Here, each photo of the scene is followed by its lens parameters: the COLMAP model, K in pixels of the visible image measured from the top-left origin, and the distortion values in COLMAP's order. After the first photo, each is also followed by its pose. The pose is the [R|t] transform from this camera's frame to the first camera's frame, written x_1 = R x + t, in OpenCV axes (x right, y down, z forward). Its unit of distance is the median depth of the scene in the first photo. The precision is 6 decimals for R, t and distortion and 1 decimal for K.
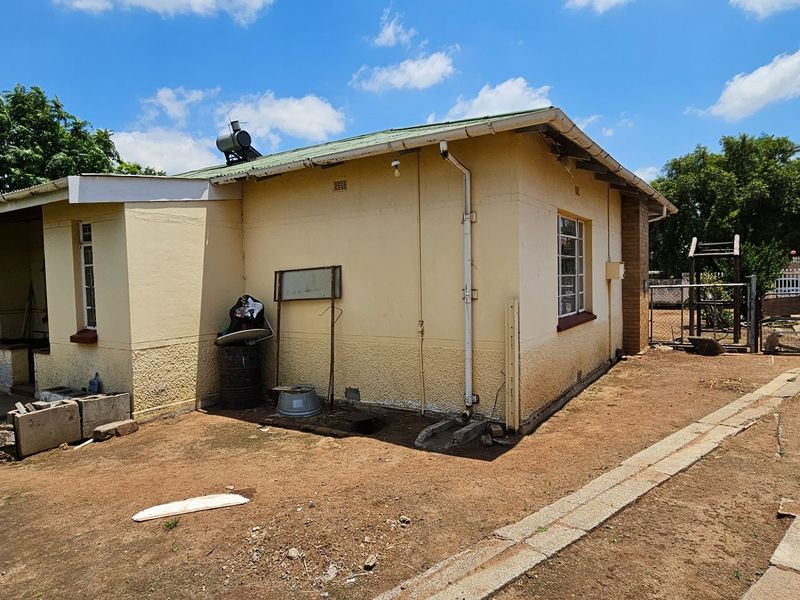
lens RADIAL K [[521.3, 0, 400.0], [0, 521.3, 300.0], [0, 0, 1]] dist [0.005478, 0.004099]
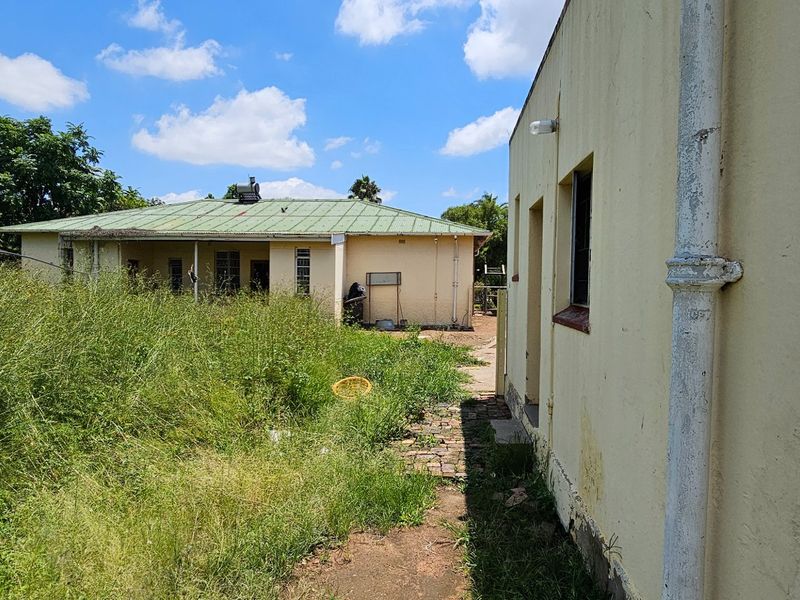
lens RADIAL K [[521.3, 0, 400.0], [0, 521.3, 300.0], [0, 0, 1]] dist [0.005478, 0.004099]
pose [[0.884751, 0.016147, 0.465784, -1.216136], [-0.012969, 0.999866, -0.010027, 0.090790], [-0.465883, 0.002831, 0.884842, -1.187834]]
